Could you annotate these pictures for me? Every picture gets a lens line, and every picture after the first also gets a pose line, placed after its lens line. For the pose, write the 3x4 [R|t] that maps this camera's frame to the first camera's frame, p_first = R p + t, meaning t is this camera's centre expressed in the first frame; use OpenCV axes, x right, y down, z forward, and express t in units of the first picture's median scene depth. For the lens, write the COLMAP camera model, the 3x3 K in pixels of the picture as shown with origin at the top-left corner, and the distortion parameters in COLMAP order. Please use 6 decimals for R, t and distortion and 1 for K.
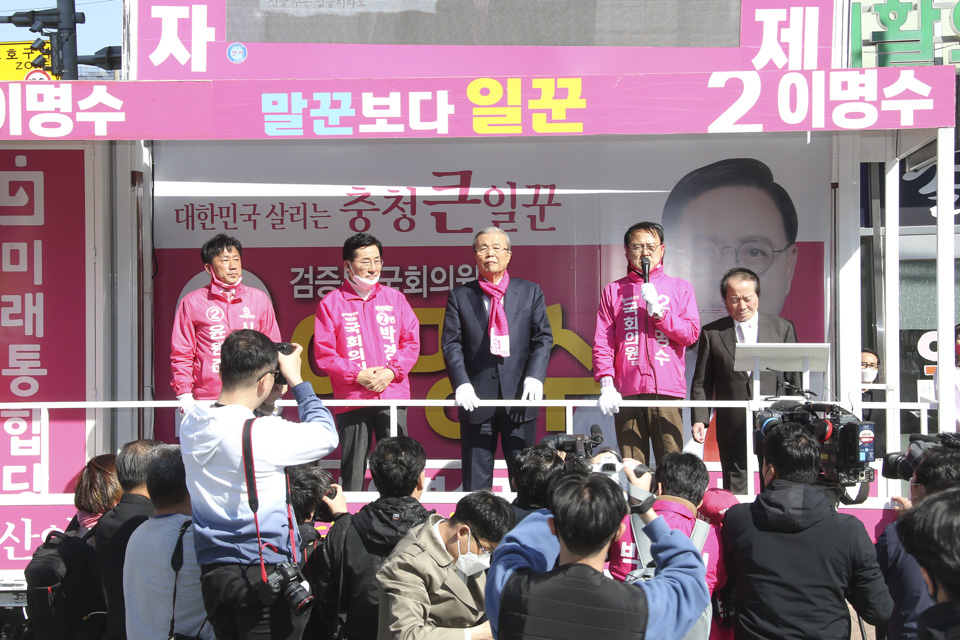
lens RADIAL K [[1845.9, 0, 496.5], [0, 1845.9, 293.9], [0, 0, 1]] dist [0.367359, -0.185534]
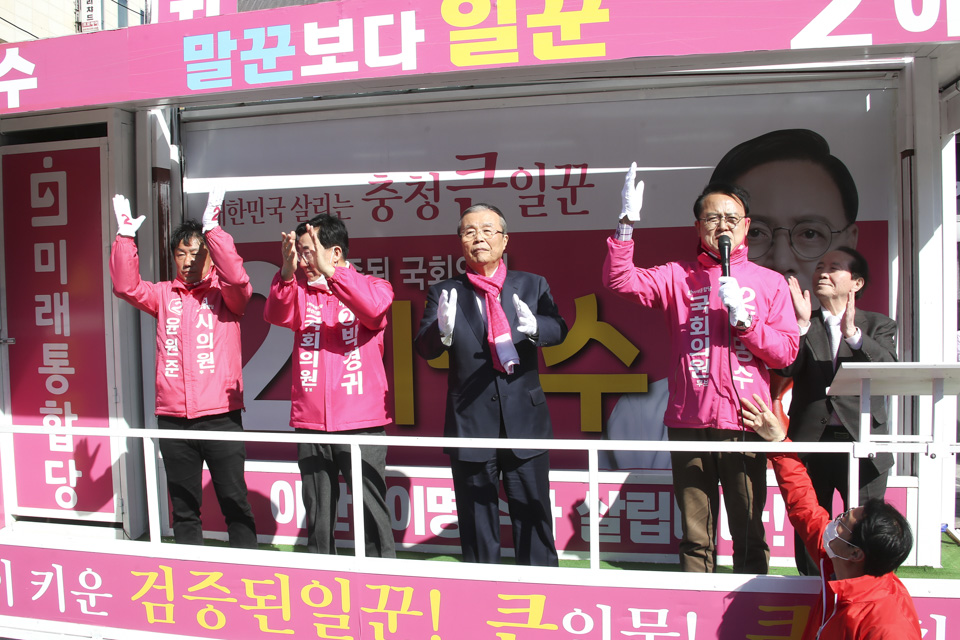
lens RADIAL K [[892.0, 0, 468.7], [0, 892.0, 310.1], [0, 0, 1]] dist [-0.142431, 0.078462]
pose [[0.990193, -0.013025, -0.139097, 0.034686], [0.018963, 0.998961, 0.041446, -0.006249], [0.138412, -0.043678, 0.989411, 0.570718]]
